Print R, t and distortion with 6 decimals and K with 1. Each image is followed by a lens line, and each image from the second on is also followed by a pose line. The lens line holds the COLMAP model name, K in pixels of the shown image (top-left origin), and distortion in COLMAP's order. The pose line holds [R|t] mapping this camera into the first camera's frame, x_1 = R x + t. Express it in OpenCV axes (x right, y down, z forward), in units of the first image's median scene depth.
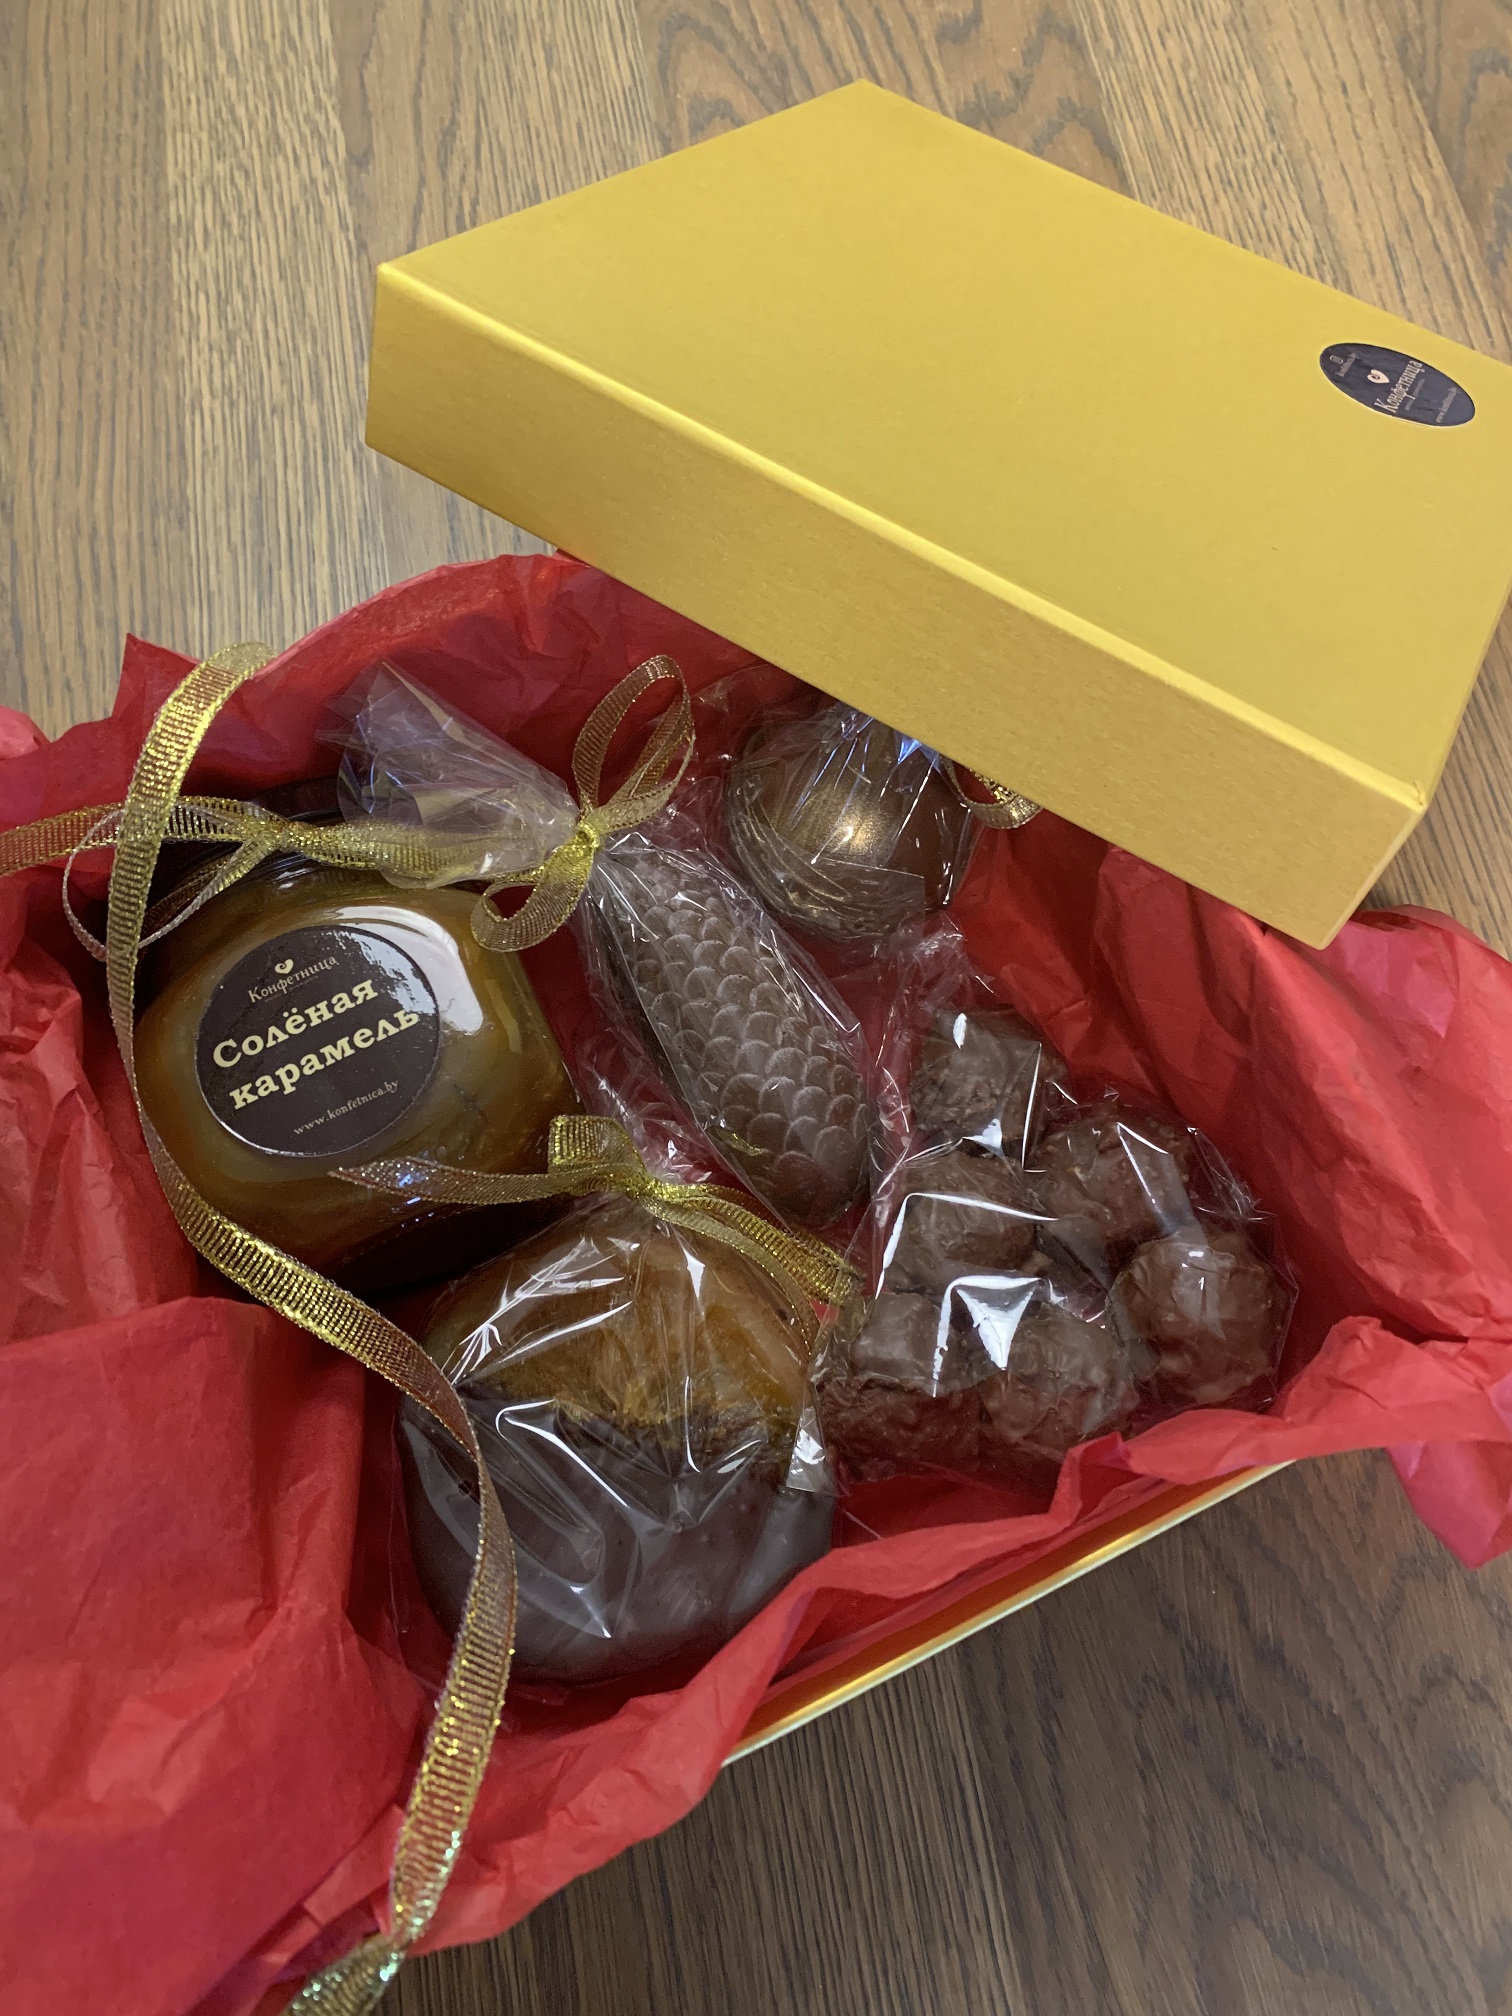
lens RADIAL K [[1521.6, 0, 762.2], [0, 1521.6, 1017.3], [0, 0, 1]] dist [-0.028532, 0.005454]
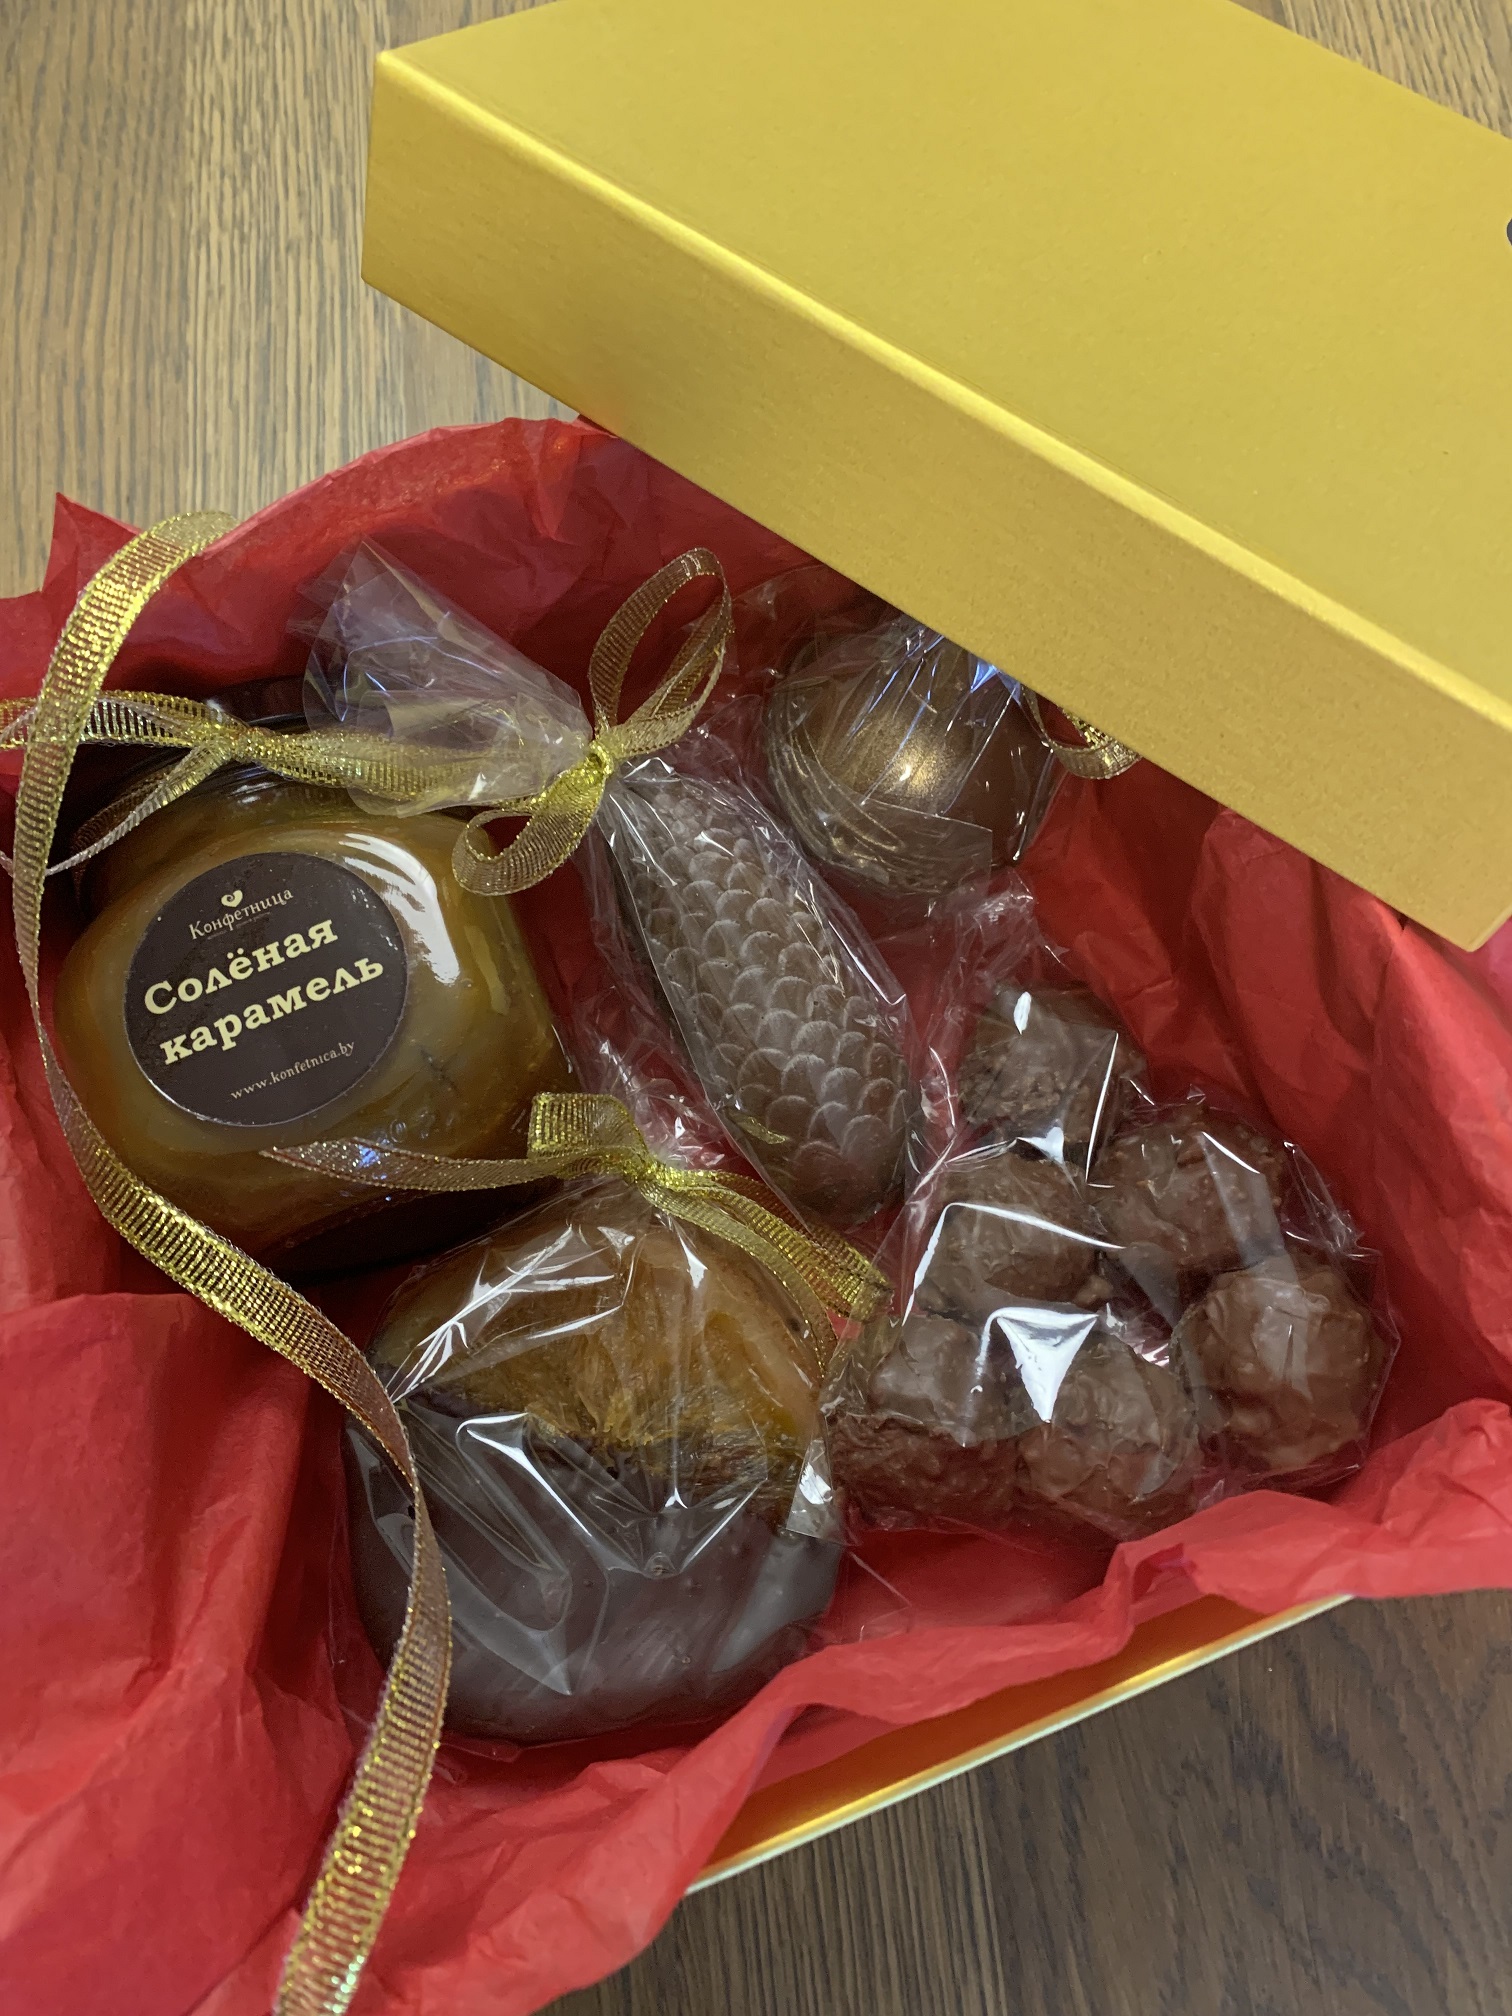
lens RADIAL K [[1521.6, 0, 756.9], [0, 1521.6, 1012.9], [0, 0, 1]] dist [-0.028532, 0.005454]
pose [[0.997407, 0.059252, -0.040835, 0.017593], [-0.056632, 0.996431, 0.062591, -0.038591], [0.044398, -0.060117, 0.997203, 0.155643]]
